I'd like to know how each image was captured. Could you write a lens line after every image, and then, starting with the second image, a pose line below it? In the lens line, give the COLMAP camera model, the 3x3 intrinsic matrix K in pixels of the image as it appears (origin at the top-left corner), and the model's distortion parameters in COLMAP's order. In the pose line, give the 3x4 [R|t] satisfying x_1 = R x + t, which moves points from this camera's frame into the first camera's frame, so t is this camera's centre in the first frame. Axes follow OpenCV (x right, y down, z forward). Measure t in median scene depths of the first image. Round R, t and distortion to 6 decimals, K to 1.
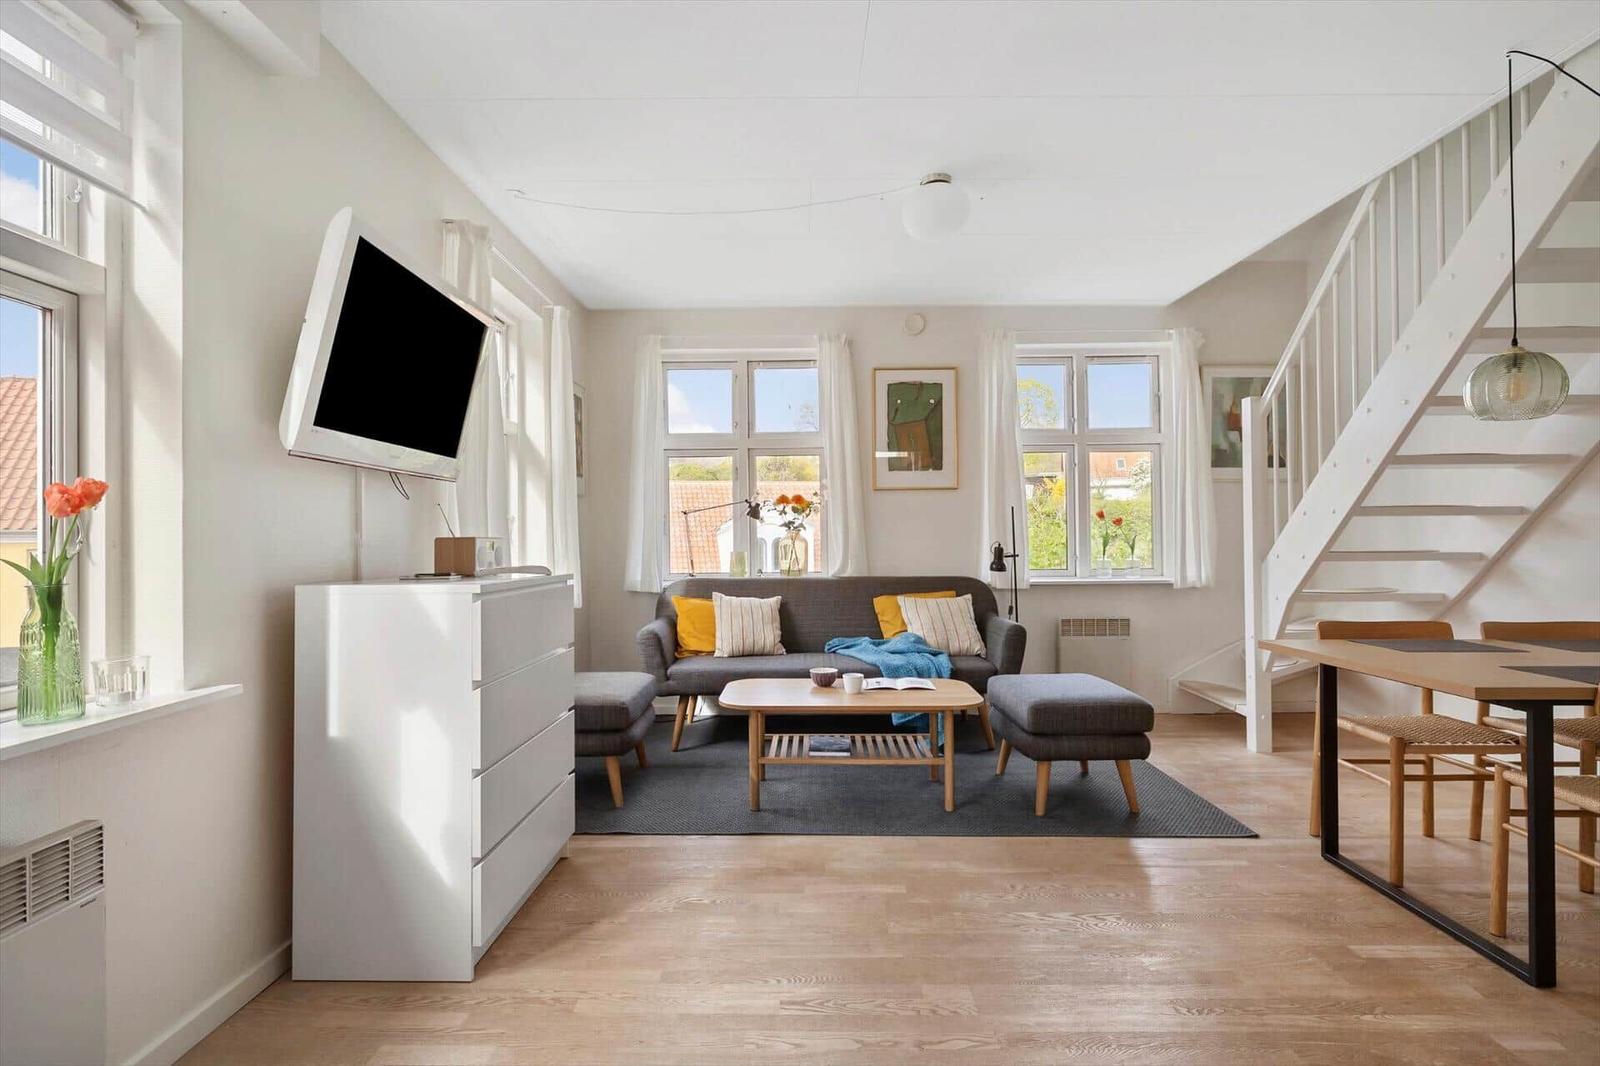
lens RADIAL K [[796.3, 0, 800.0], [0, 796.3, 533.0], [0, 0, 1]] dist [0.000108, -0.000310]
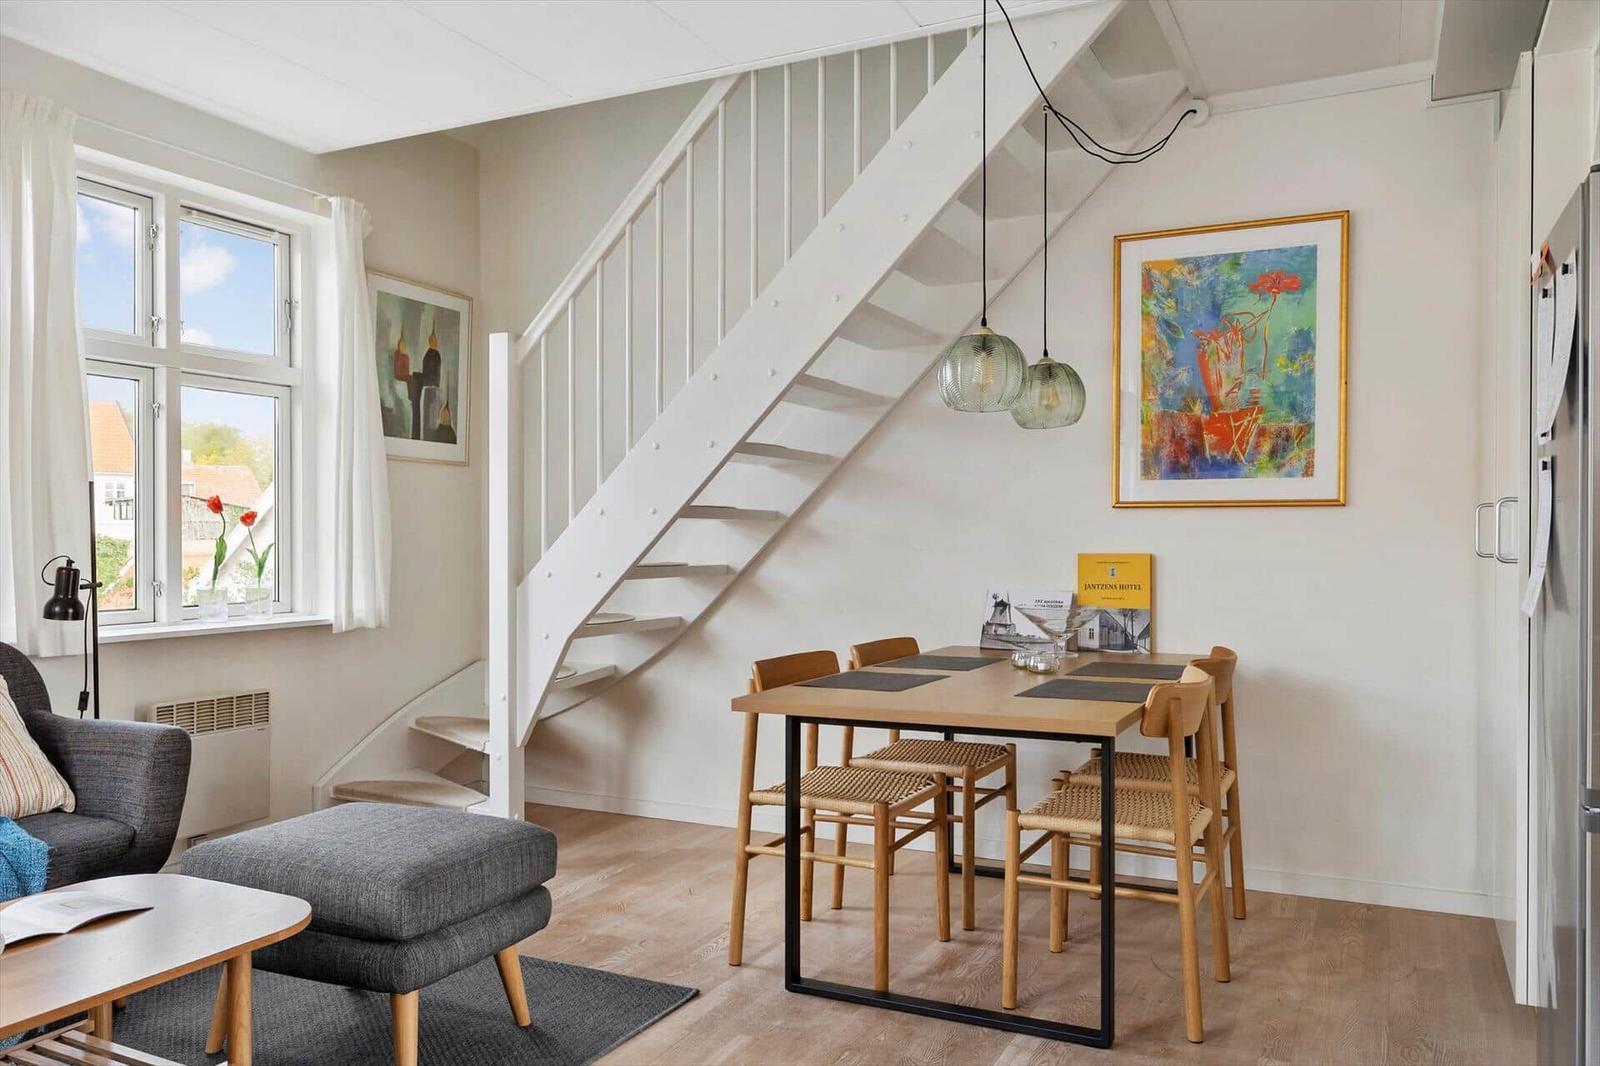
lens RADIAL K [[1190.7, 0, 800.0], [0, 1190.7, 533.0], [0, 0, 1]] dist [0.005892, 0.002497]
pose [[0.436434, 0.012053, 0.899655, -0.214794], [-0.005457, 0.999927, -0.010749, 0.003427], [-0.899720, -0.000218, 0.436468, 0.355093]]
